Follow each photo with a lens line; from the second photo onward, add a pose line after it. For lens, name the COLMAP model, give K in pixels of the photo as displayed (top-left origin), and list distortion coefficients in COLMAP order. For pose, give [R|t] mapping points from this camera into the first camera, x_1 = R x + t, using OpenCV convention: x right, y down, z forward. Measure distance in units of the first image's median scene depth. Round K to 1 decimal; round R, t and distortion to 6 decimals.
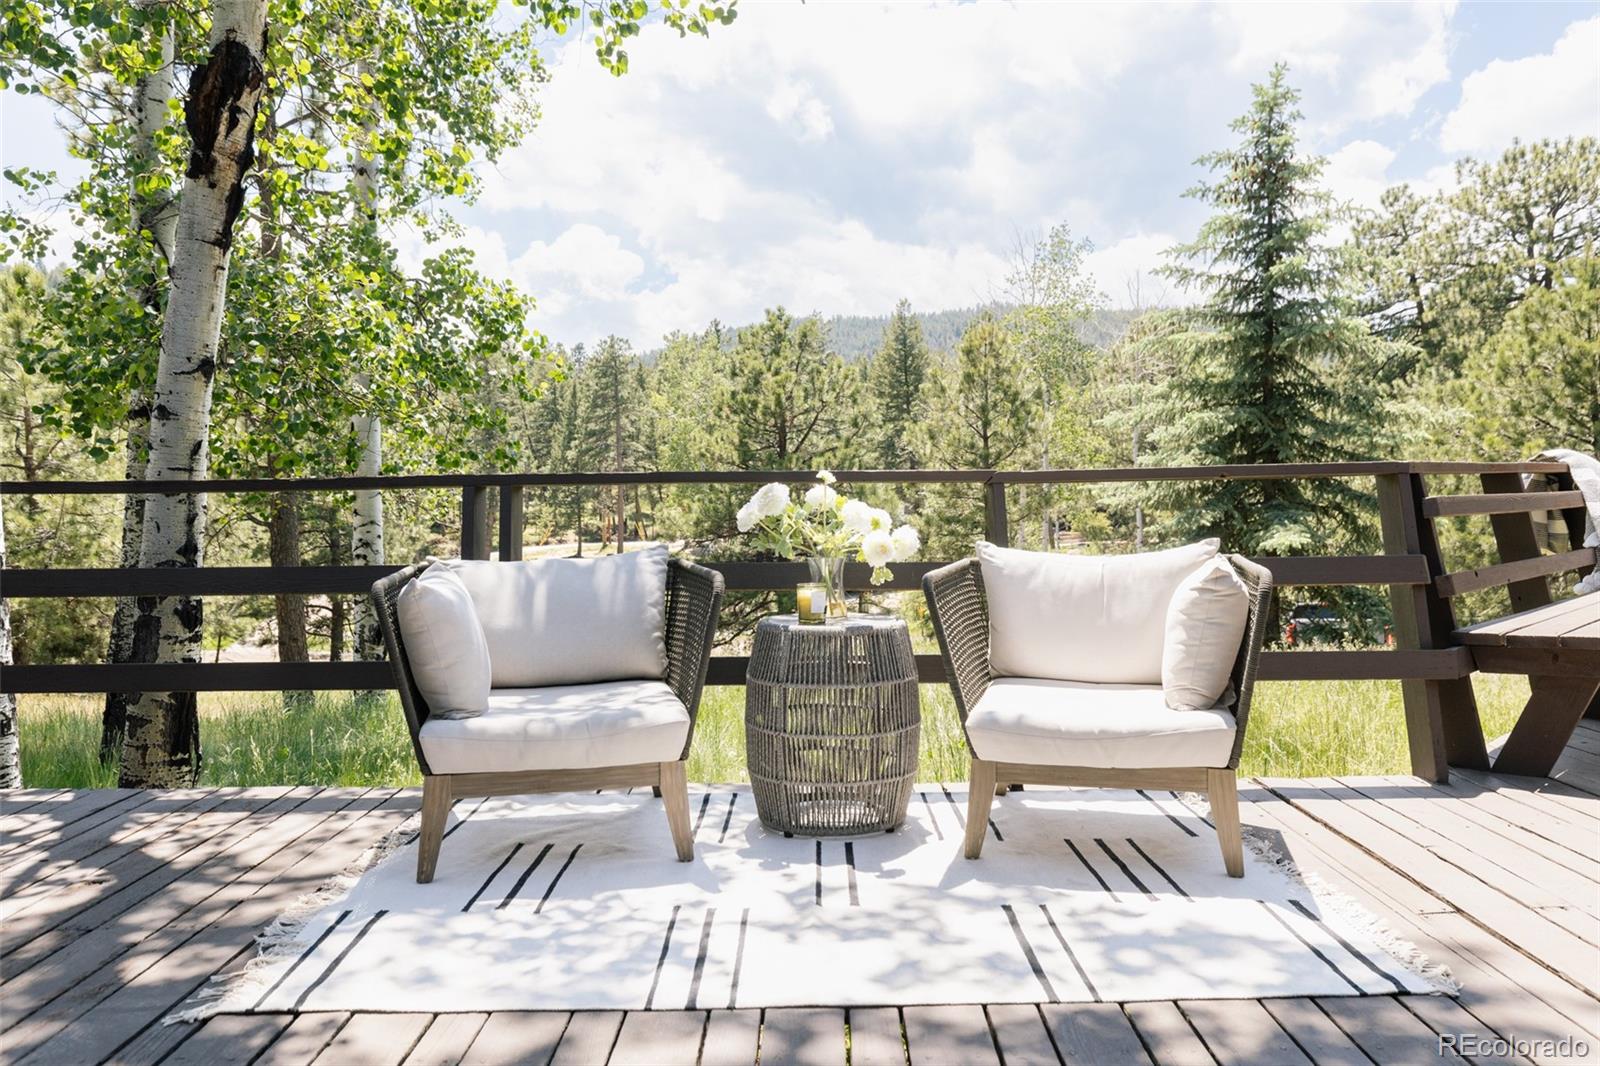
lens RADIAL K [[1203.7, 0, 804.0], [0, 1203.7, 535.3], [0, 0, 1]] dist [0.002158, -0.011566]
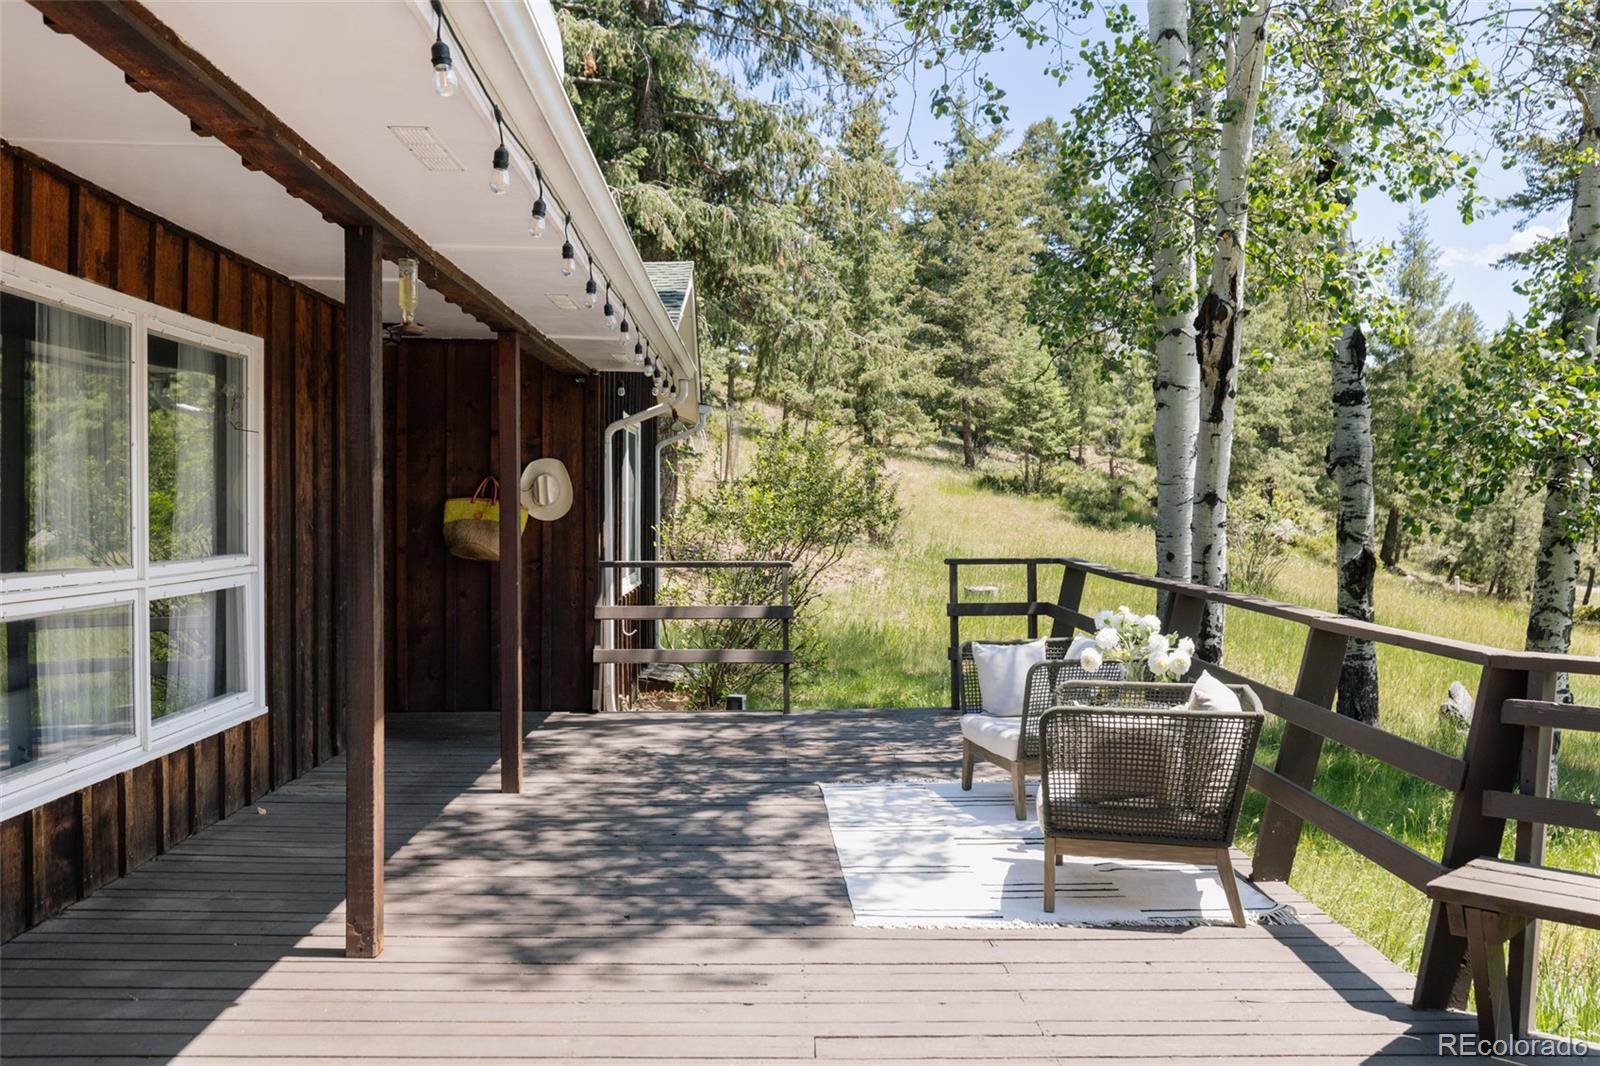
lens RADIAL K [[1347.5, 0, 797.9], [0, 1347.5, 531.1], [0, 0, 1]] dist [-0.003495, 0.000023]
pose [[0.036151, 0.038023, -0.998623, 0.097263], [-0.037397, 0.998627, 0.036669, -0.011054], [0.998646, 0.036019, 0.037523, 0.030973]]
